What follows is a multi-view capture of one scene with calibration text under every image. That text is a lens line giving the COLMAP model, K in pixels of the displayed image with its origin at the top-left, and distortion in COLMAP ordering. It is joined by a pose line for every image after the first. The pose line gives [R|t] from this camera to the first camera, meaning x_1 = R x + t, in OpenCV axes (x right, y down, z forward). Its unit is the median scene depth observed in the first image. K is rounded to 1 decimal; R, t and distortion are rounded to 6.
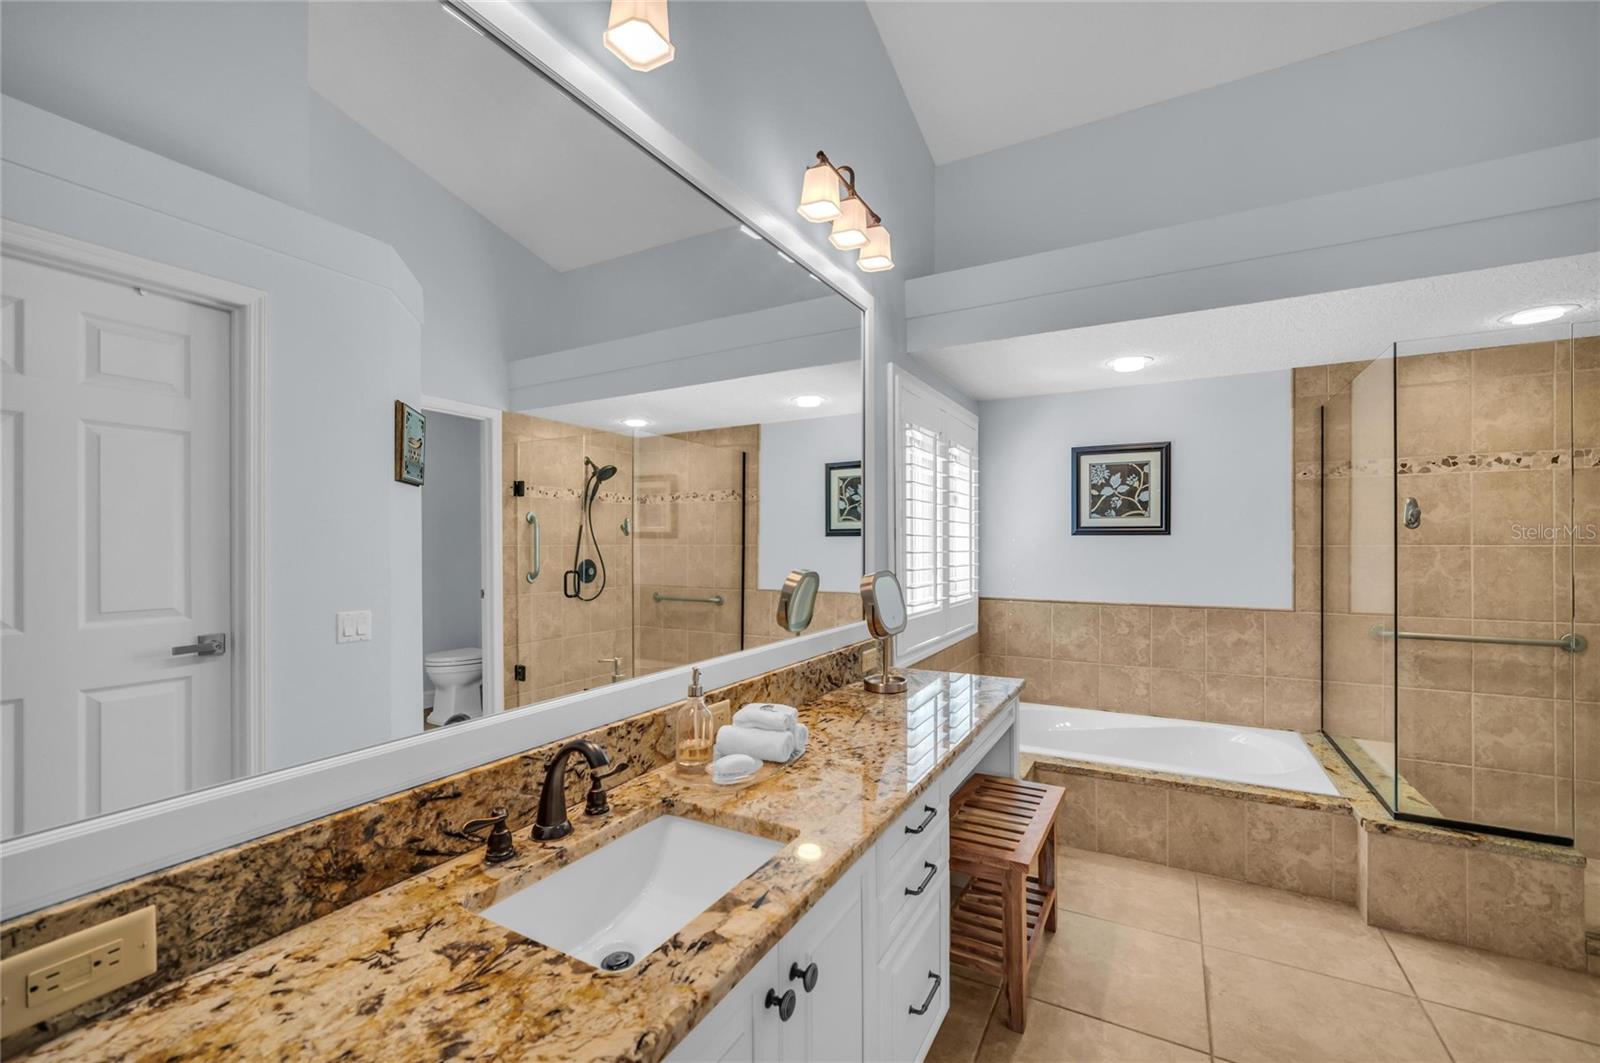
lens RADIAL K [[660.8, 0, 799.2], [0, 660.8, 544.7], [0, 0, 1]] dist [-0.014525, 0.003217]
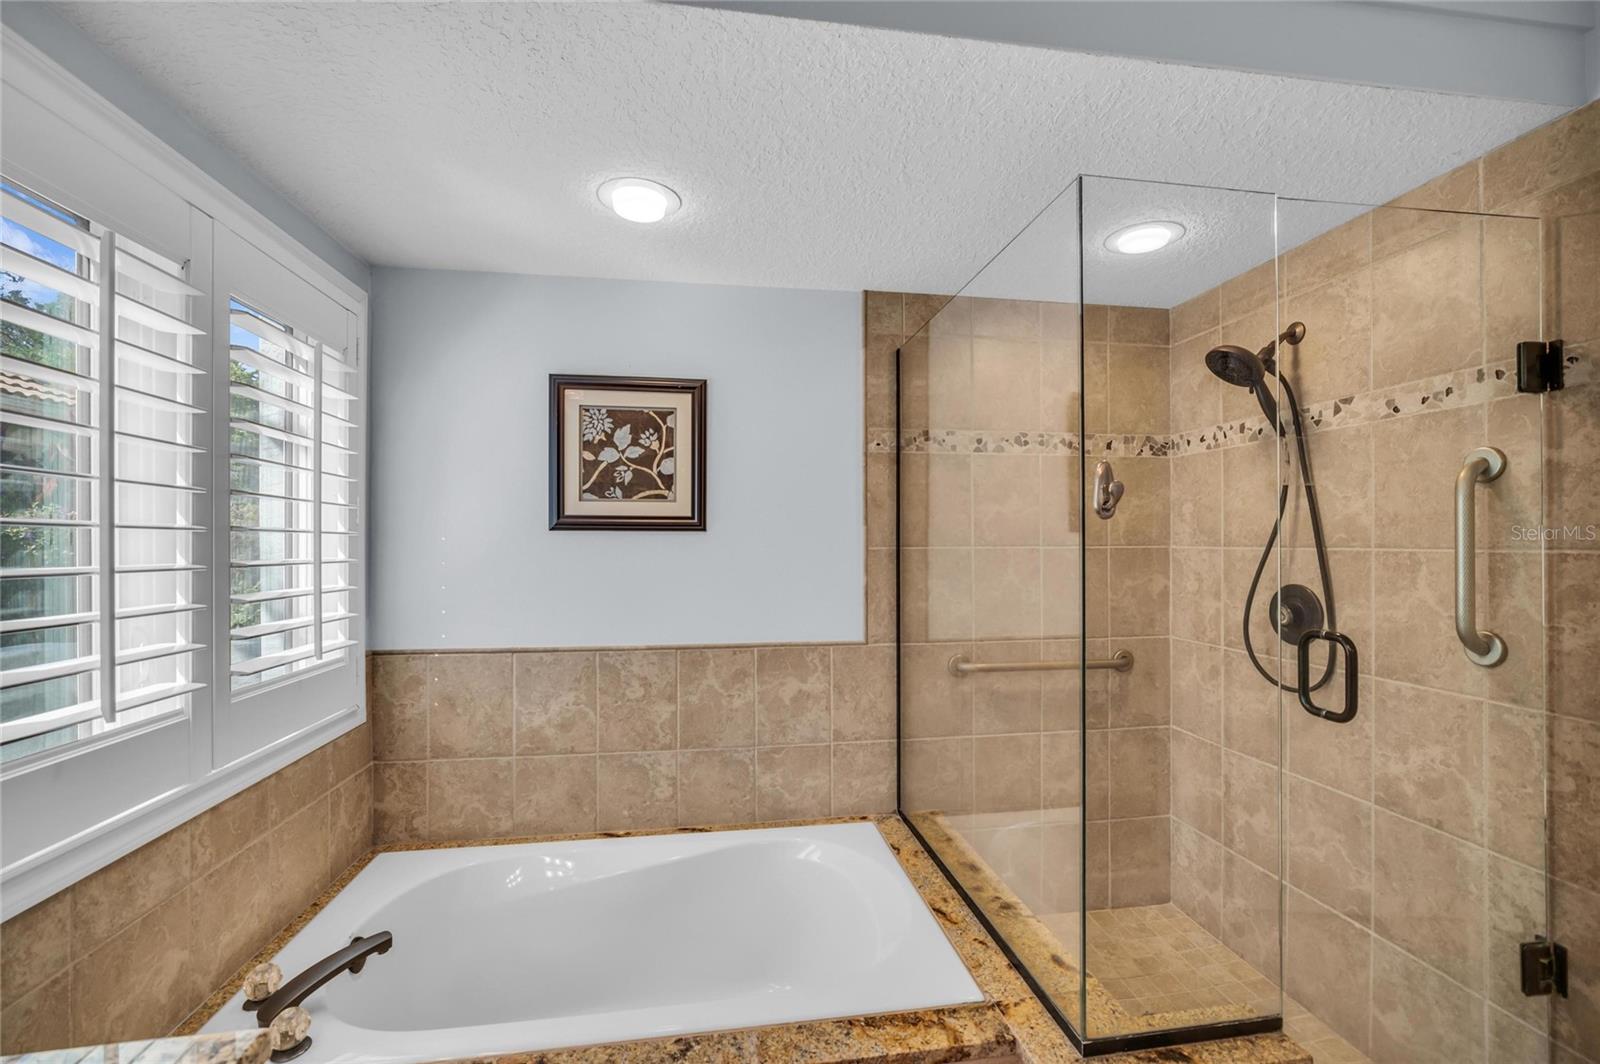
lens RADIAL K [[648.7, 0, 801.7], [0, 648.7, 541.6], [0, 0, 1]] dist [0.001209, 0.000093]
pose [[0.781039, -0.000925, 0.624481, 0.269893], [0.001886, 0.999998, -0.000878, -0.004638], [-0.624479, 0.001864, 0.781039, 0.497444]]
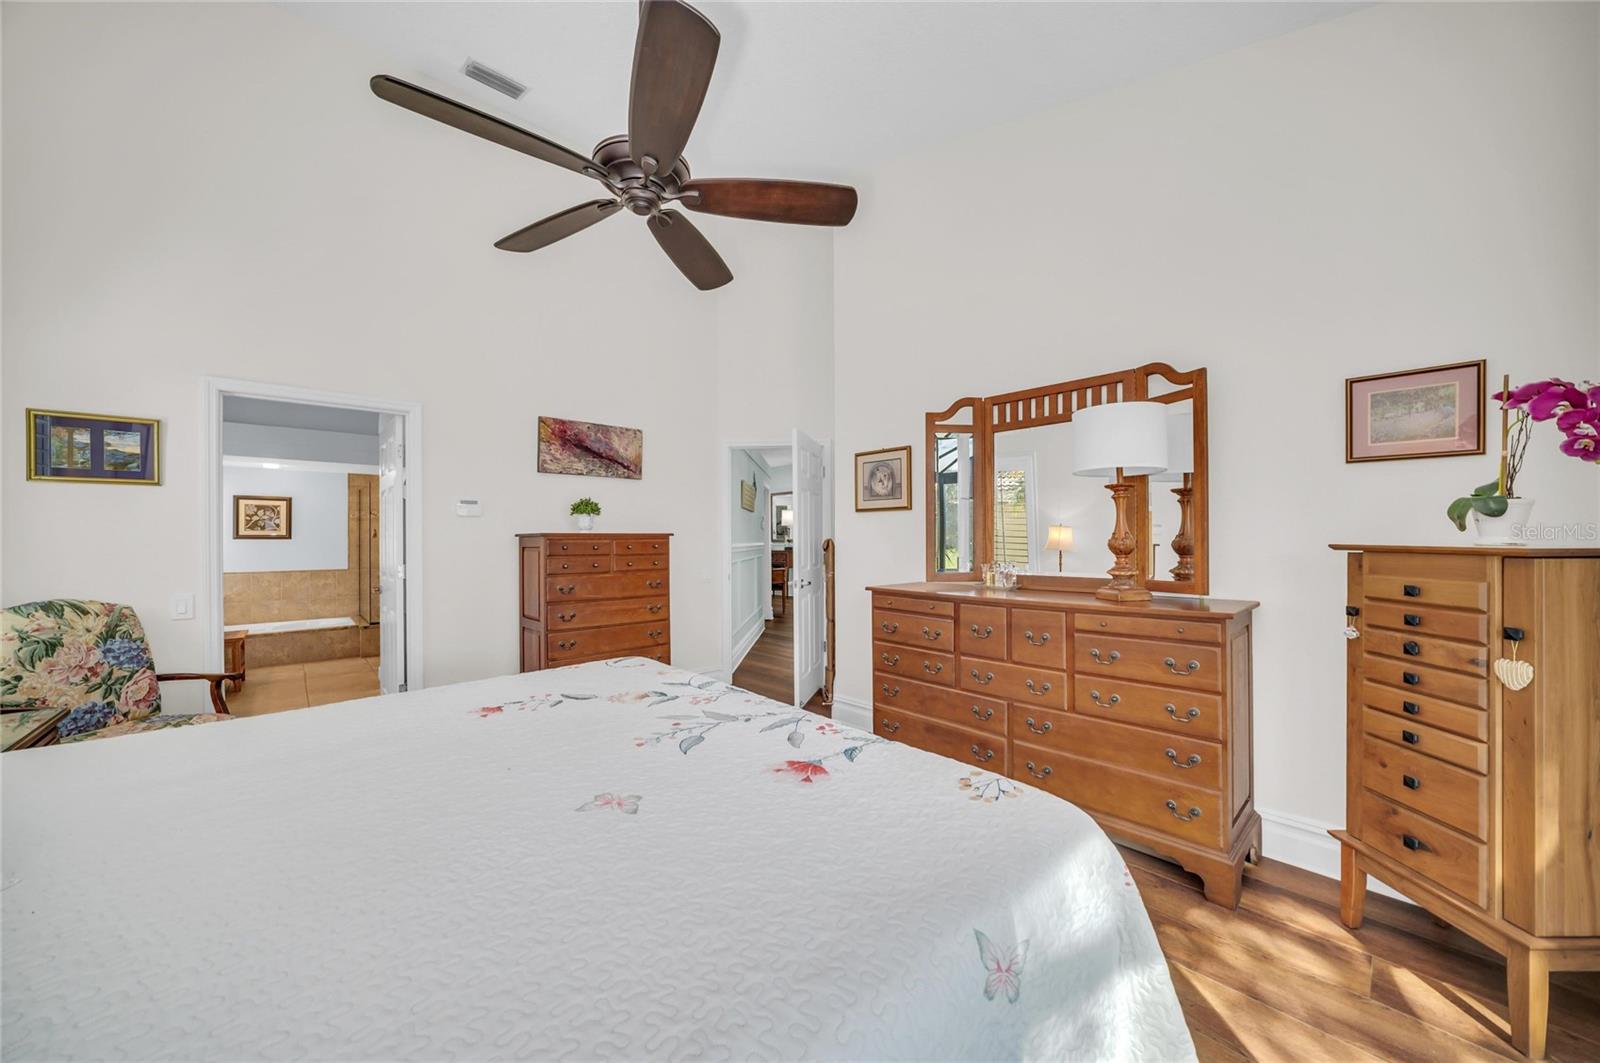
lens RADIAL K [[588.2, 0, 803.7], [0, 588.2, 536.1], [0, 0, 1]] dist [0.001766, 0.000118]
pose [[0.335126, 0.004812, 0.942161, -0.774453], [0.008540, 0.999930, -0.008145, 0.005979], [-0.942135, 0.010776, 0.335061, -1.374778]]
